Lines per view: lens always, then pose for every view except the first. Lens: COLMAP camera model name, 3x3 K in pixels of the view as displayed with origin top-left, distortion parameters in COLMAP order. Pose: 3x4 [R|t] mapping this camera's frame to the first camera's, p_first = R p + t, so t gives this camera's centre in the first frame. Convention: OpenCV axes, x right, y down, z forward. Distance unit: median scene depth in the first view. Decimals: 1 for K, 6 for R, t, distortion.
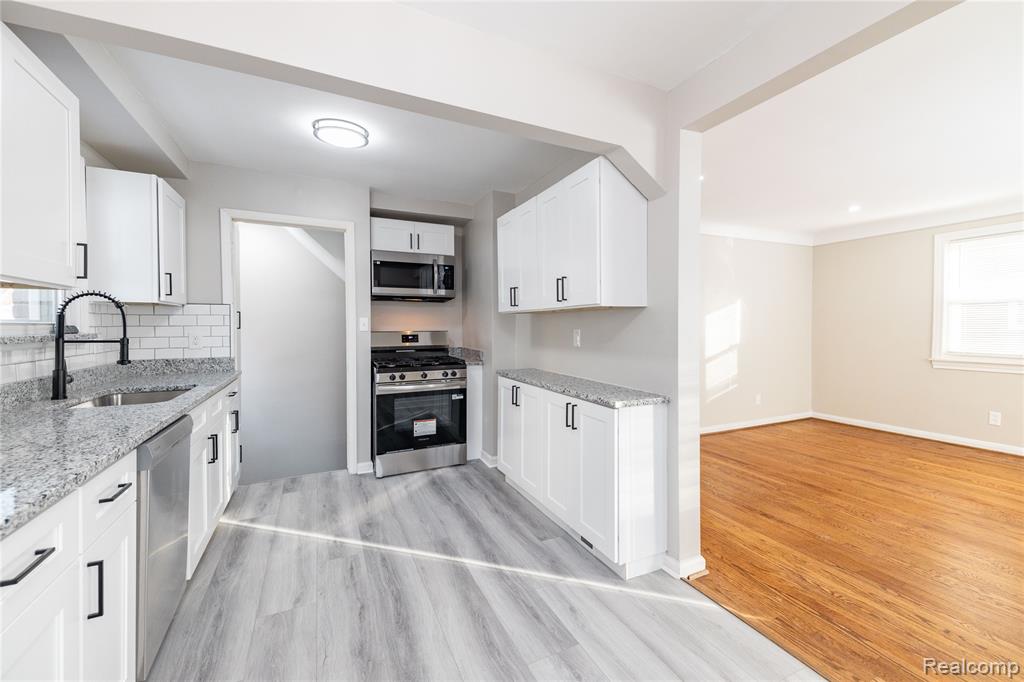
lens RADIAL K [[429.9, 0, 535.6], [0, 429.9, 330.8], [0, 0, 1]] dist [0.030939, -0.000406]
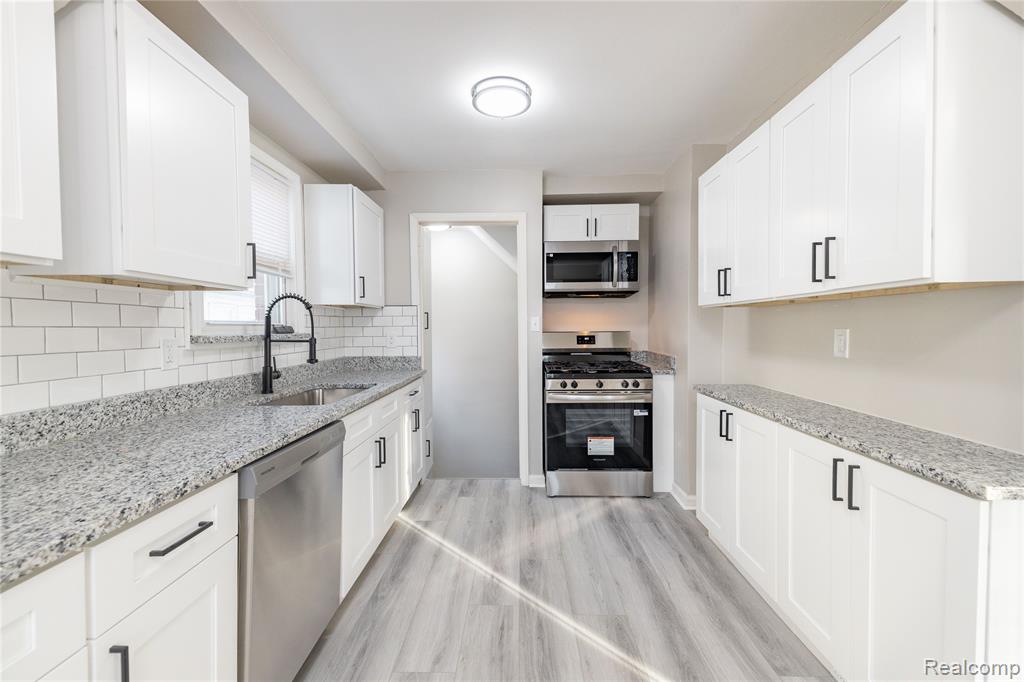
lens RADIAL K [[419.2, 0, 514.5], [0, 419.2, 337.6], [0, 0, 1]] dist [0.061419, -0.022678]
pose [[0.885097, 0.008593, -0.465327, -0.029789], [-0.001074, 0.999865, 0.016420, -0.000790], [0.465405, -0.014033, 0.884987, 0.236607]]
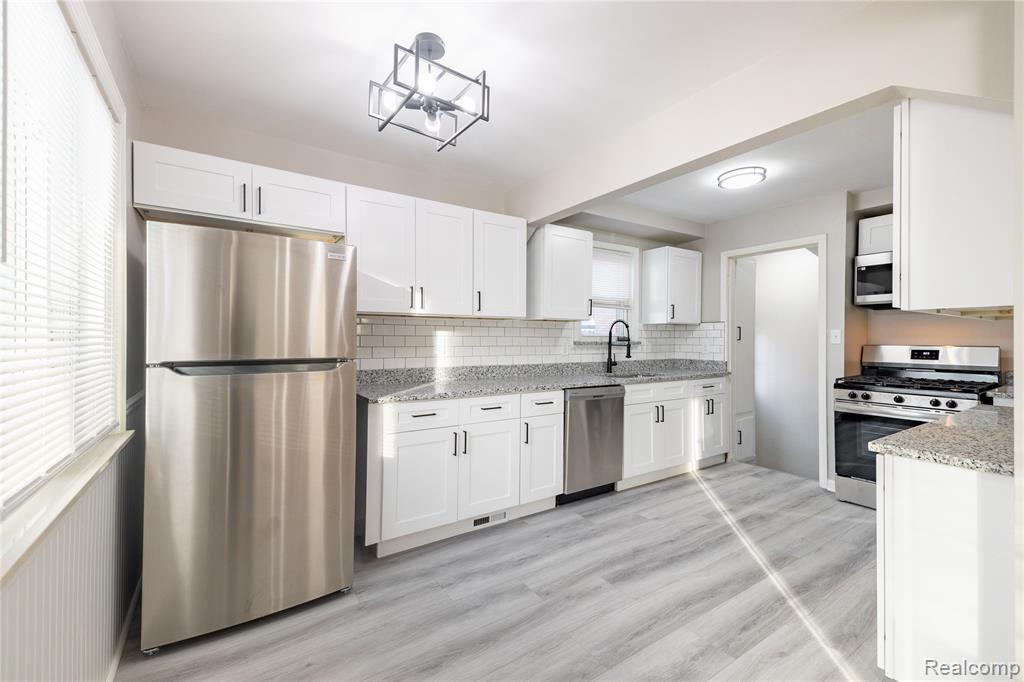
lens RADIAL K [[425.0, 0, 515.4], [0, 425.0, 336.3], [0, 0, 1]] dist [0.030387, -0.000170]
pose [[0.131935, -0.000896, -0.991258, 0.560797], [-0.016544, 0.999858, -0.003106, -0.001114], [0.991120, 0.016809, 0.131902, 0.203132]]
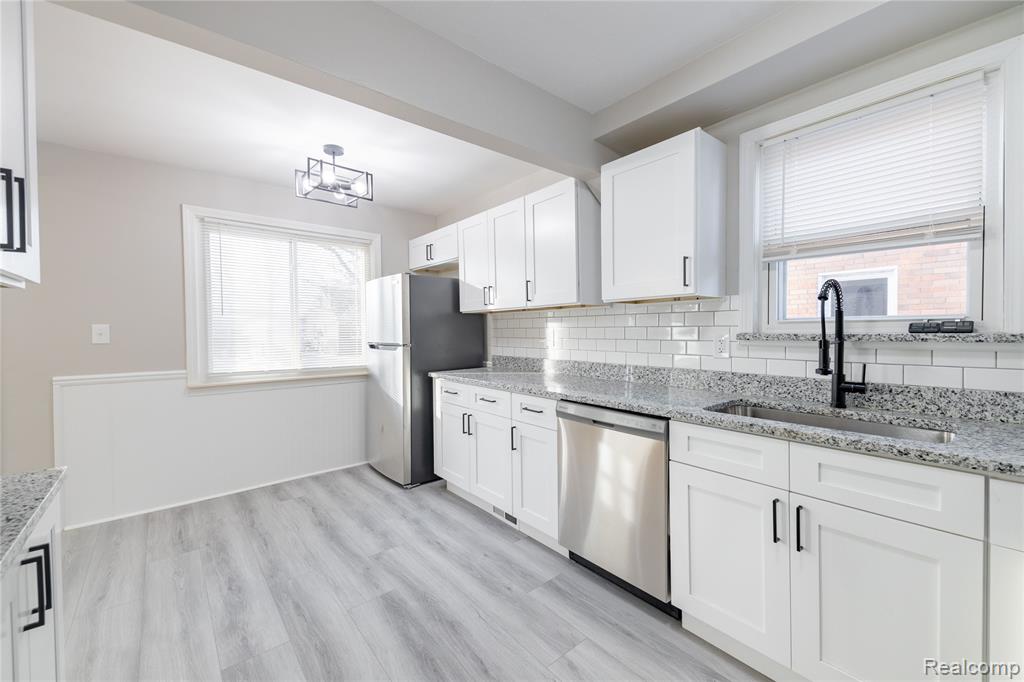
lens RADIAL K [[419.2, 0, 514.5], [0, 419.2, 337.6], [0, 0, 1]] dist [0.061419, -0.022678]
pose [[-0.974670, 0.017839, -0.222935, -0.177652], [0.011143, 0.999449, 0.031260, -0.011119], [0.223370, 0.027984, -0.974332, 1.130280]]
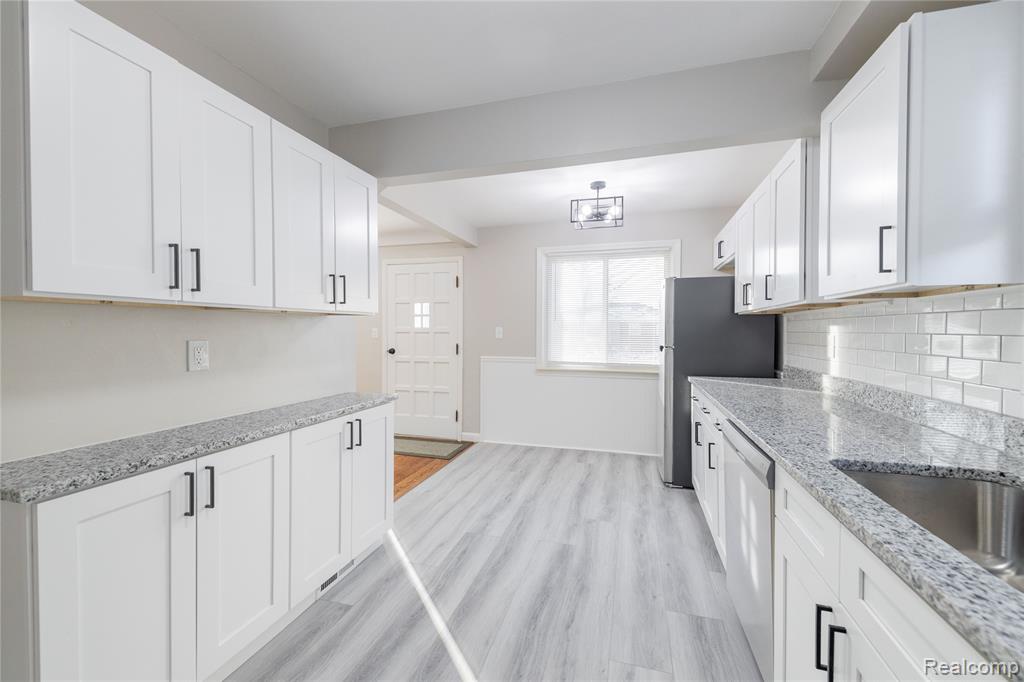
lens RADIAL K [[419.6, 0, 508.7], [0, 419.6, 338.2], [0, 0, 1]] dist [0.057709, -0.021964]
pose [[-0.725914, -0.008915, 0.687727, -0.599576], [0.010346, 0.999661, 0.023878, -0.016401], [-0.687707, 0.024449, -0.725576, 1.116239]]
